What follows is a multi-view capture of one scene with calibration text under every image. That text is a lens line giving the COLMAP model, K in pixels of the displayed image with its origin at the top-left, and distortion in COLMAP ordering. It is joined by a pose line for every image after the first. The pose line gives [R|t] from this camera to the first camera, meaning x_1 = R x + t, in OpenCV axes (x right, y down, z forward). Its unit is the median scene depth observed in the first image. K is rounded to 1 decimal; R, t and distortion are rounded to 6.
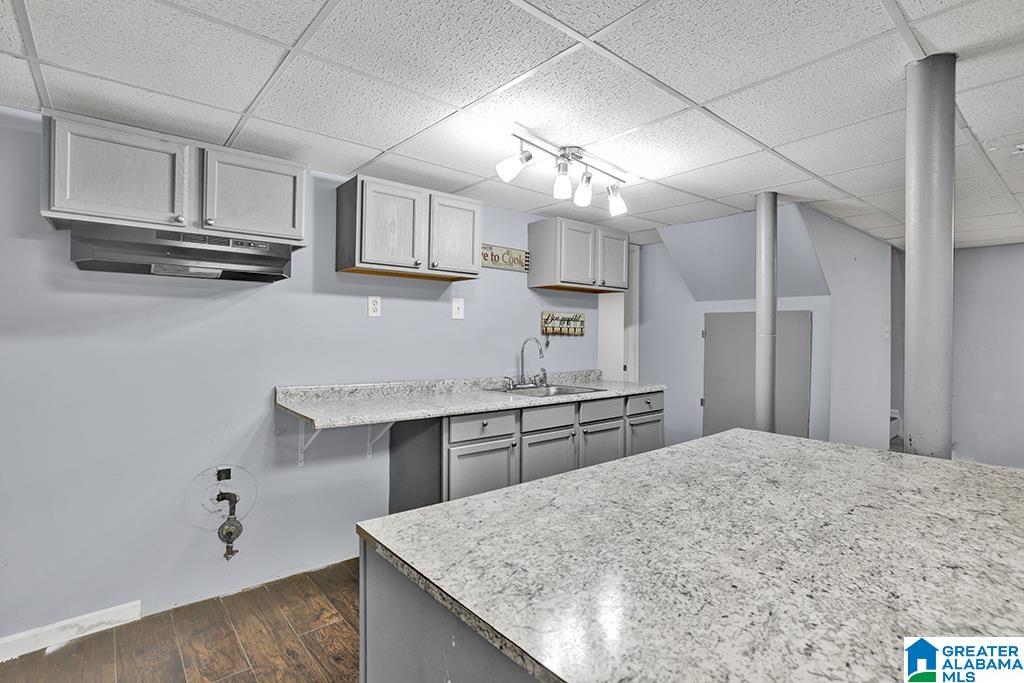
lens RADIAL K [[494.5, 0, 509.2], [0, 494.5, 340.1], [0, 0, 1]] dist [-0.002205, 0.000576]
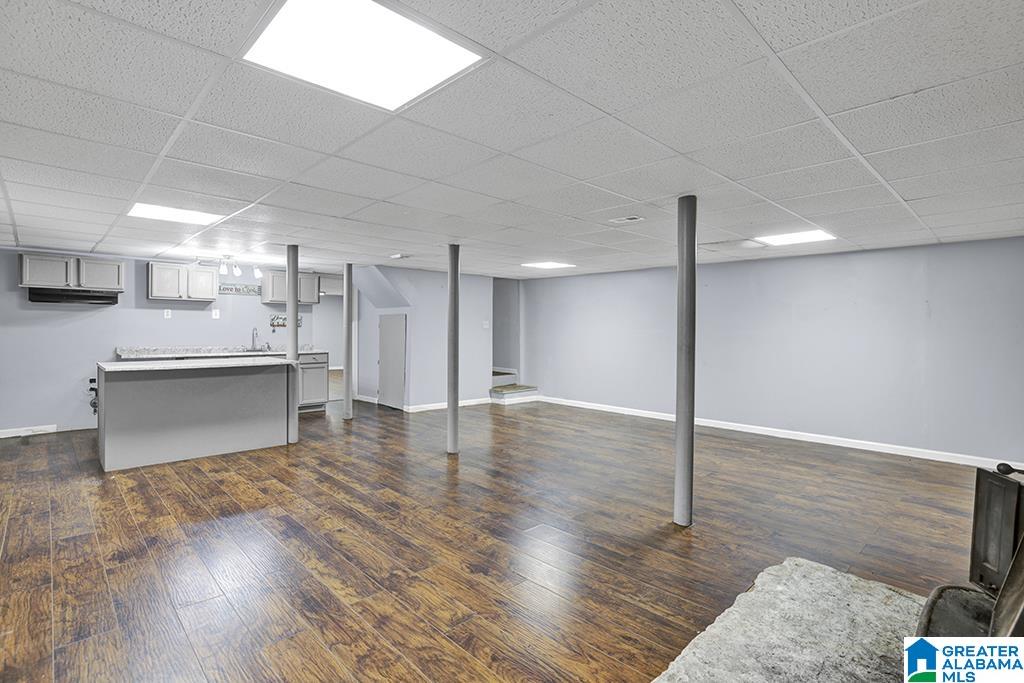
lens RADIAL K [[494.5, 0, 515.0], [0, 494.5, 337.2], [0, 0, 1]] dist [-0.002205, 0.000576]
pose [[0.998503, 0.002884, 0.054622, 1.381490], [-0.003534, 0.999924, 0.011815, 0.010145], [-0.054584, -0.011990, 0.998437, -1.572000]]
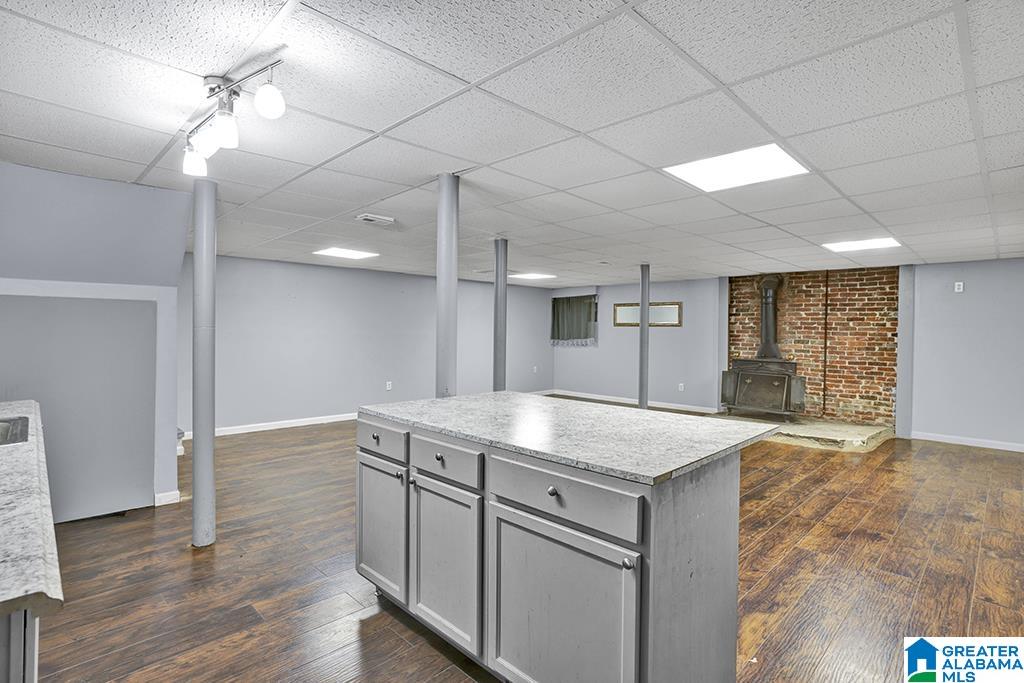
lens RADIAL K [[503.0, 0, 512.5], [0, 503.0, 335.7], [0, 0, 1]] dist [-0.003759, -0.001250]
pose [[-0.083648, -0.015963, 0.996367, -2.117826], [-0.006922, 0.999857, 0.015438, -0.032213], [-0.996471, -0.005606, -0.083747, 2.219035]]
